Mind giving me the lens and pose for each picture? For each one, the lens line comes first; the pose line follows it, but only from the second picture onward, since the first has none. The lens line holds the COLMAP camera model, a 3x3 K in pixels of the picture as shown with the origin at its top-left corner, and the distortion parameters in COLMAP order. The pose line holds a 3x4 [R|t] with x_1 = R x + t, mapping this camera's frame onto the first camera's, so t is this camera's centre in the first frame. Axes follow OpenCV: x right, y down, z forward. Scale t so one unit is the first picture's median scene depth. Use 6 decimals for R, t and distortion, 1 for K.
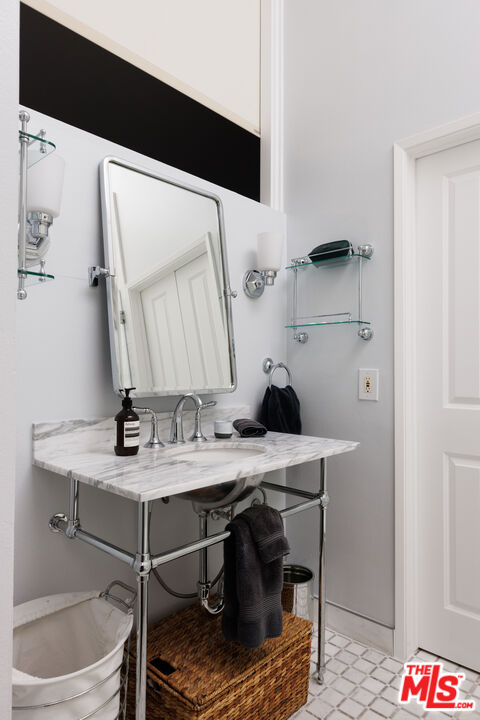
lens RADIAL K [[445.0, 0, 240.0], [0, 445.0, 360.0], [0, 0, 1]] dist [0.004417, 0.001633]
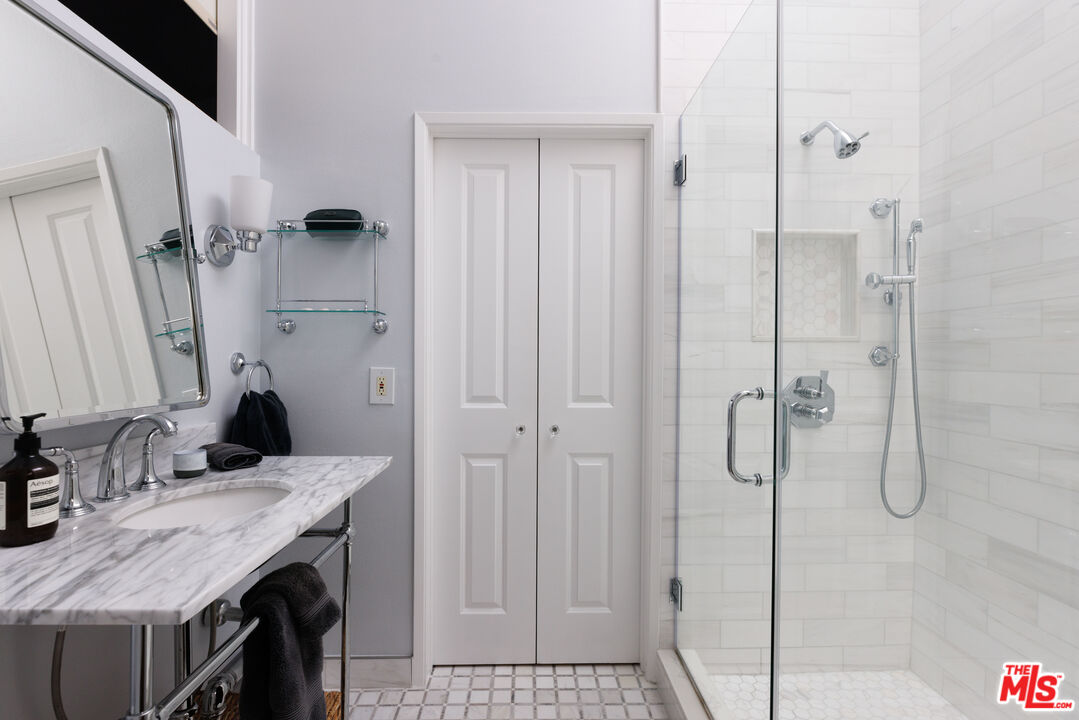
lens RADIAL K [[491.7, 0, 539.5], [0, 491.7, 360.0], [0, 0, 1]] dist [-0.003739, -0.000389]
pose [[0.726159, 0.000227, 0.687527, -0.148828], [-0.013972, 0.999798, 0.014428, -0.013125], [-0.687385, -0.020083, 0.726016, 0.116126]]
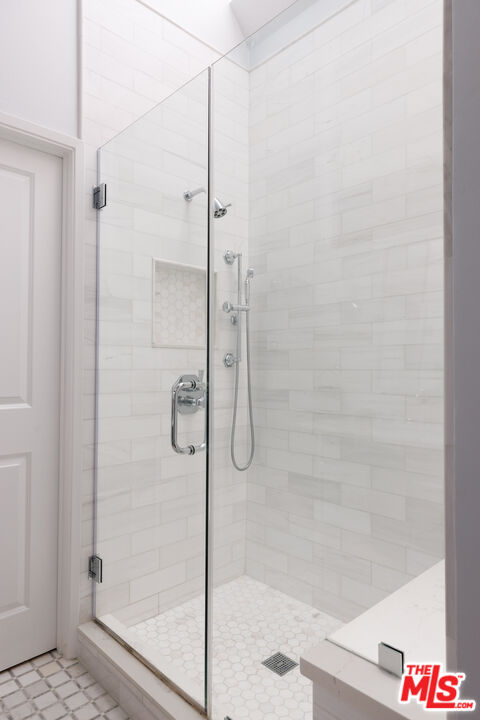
lens RADIAL K [[445.0, 0, 240.0], [0, 445.0, 360.0], [0, 0, 1]] dist [0.004417, 0.001633]
pose [[0.078957, 0.015653, 0.996755, -0.252980], [-0.019475, 0.999710, -0.014157, 0.001514], [-0.996688, -0.018294, 0.079239, 0.232872]]
